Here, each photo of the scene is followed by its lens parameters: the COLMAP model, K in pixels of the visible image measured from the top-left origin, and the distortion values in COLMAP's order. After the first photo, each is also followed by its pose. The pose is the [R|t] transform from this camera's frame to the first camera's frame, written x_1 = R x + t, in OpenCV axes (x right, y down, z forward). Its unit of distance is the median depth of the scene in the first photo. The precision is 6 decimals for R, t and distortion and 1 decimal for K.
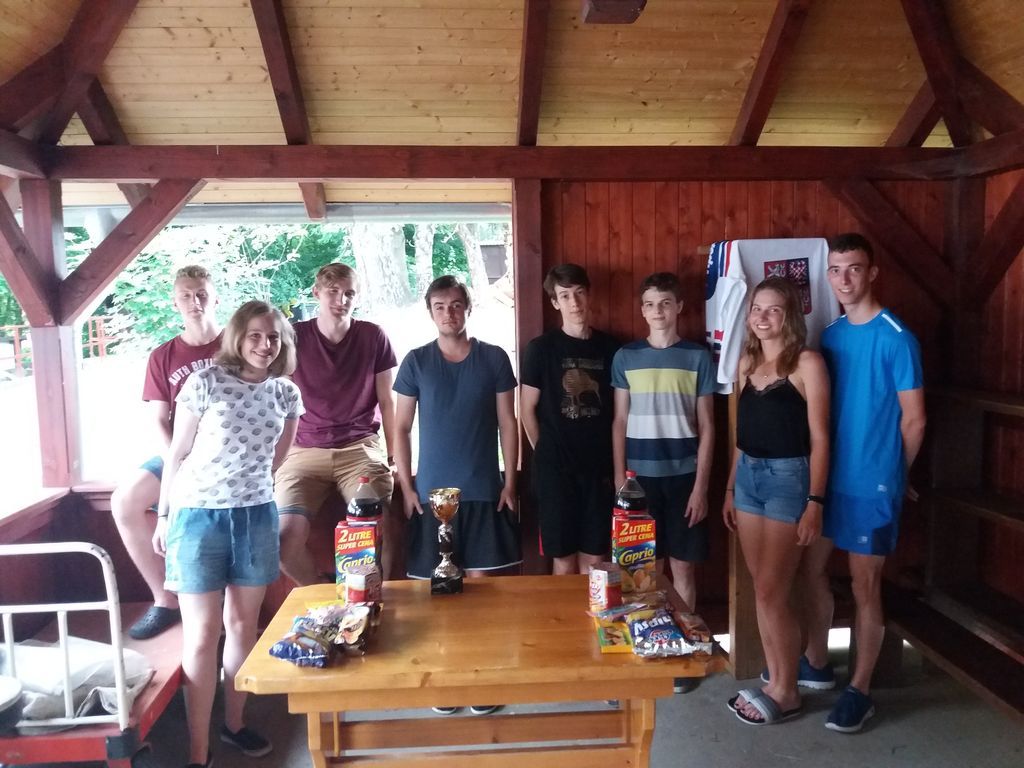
lens RADIAL K [[825.6, 0, 494.2], [0, 825.6, 382.0], [0, 0, 1]] dist [0.049743, -0.105345]
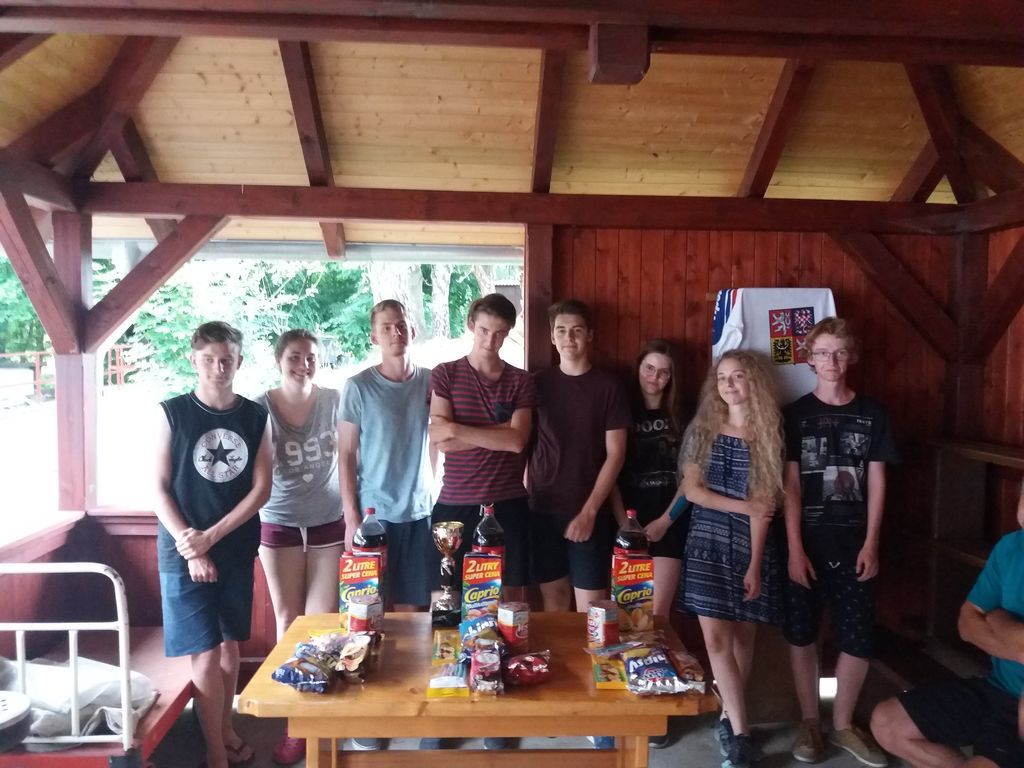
lens RADIAL K [[825.6, 0, 492.8], [0, 825.6, 381.3], [0, 0, 1]] dist [0.049743, -0.105345]
pose [[0.999415, 0.028512, -0.018877, 0.006788], [-0.029381, 0.998439, -0.047504, 0.001298], [0.017494, 0.048030, 0.998693, -0.022531]]
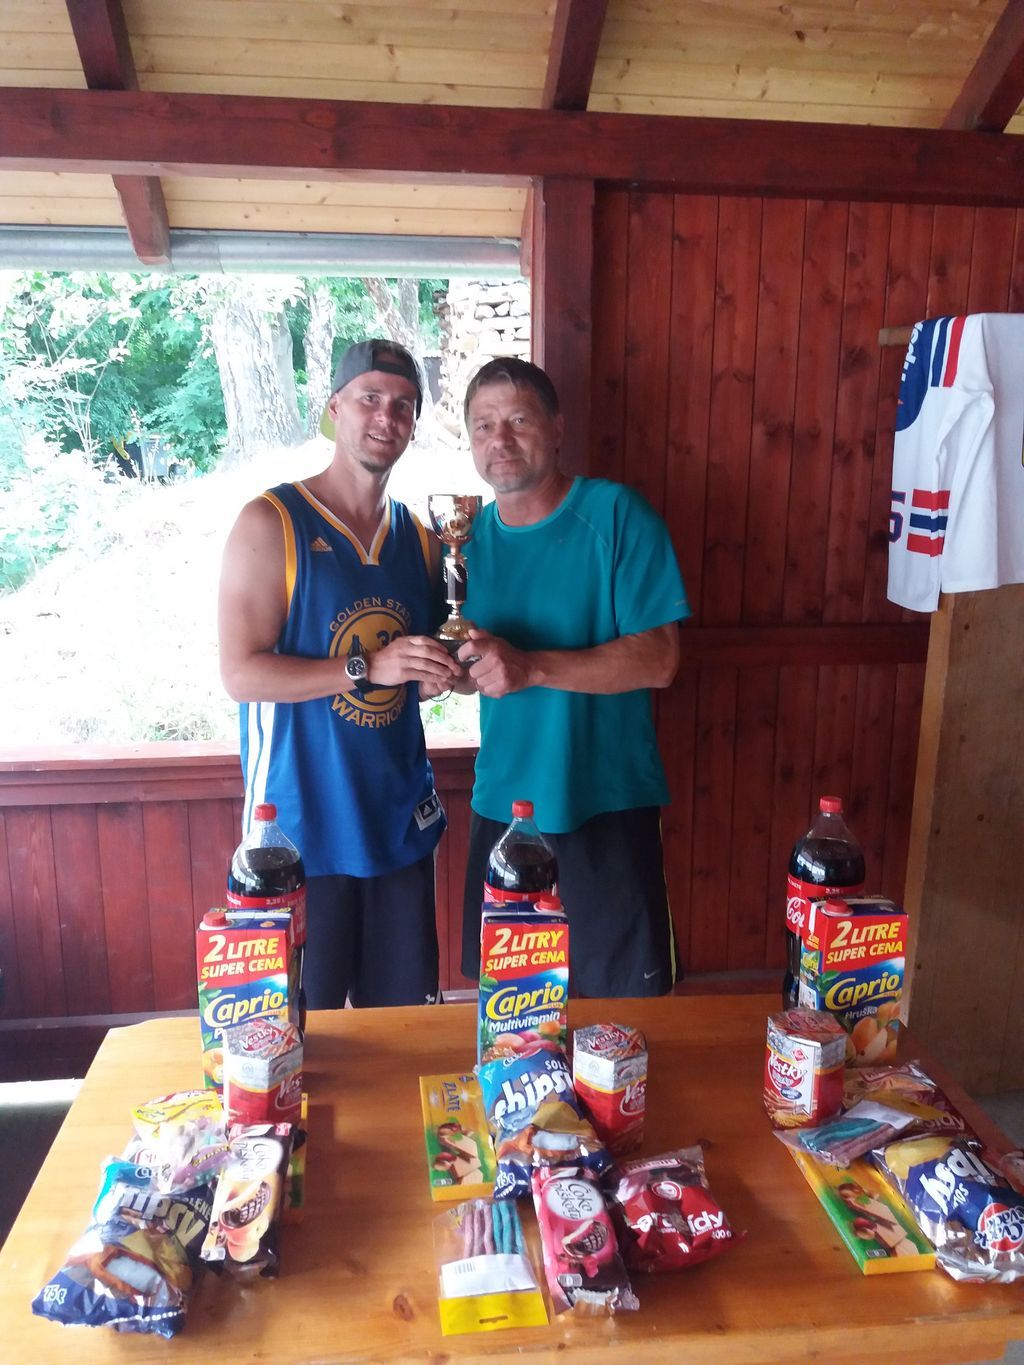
lens RADIAL K [[1100.5, 0, 464.6], [0, 1100.5, 712.6], [0, 0, 1]] dist [0.049743, -0.105345]
pose [[0.998529, 0.012140, 0.052835, -0.058579], [-0.019458, 0.989921, 0.140277, -0.016616], [-0.050600, -0.141099, 0.988702, 0.304853]]
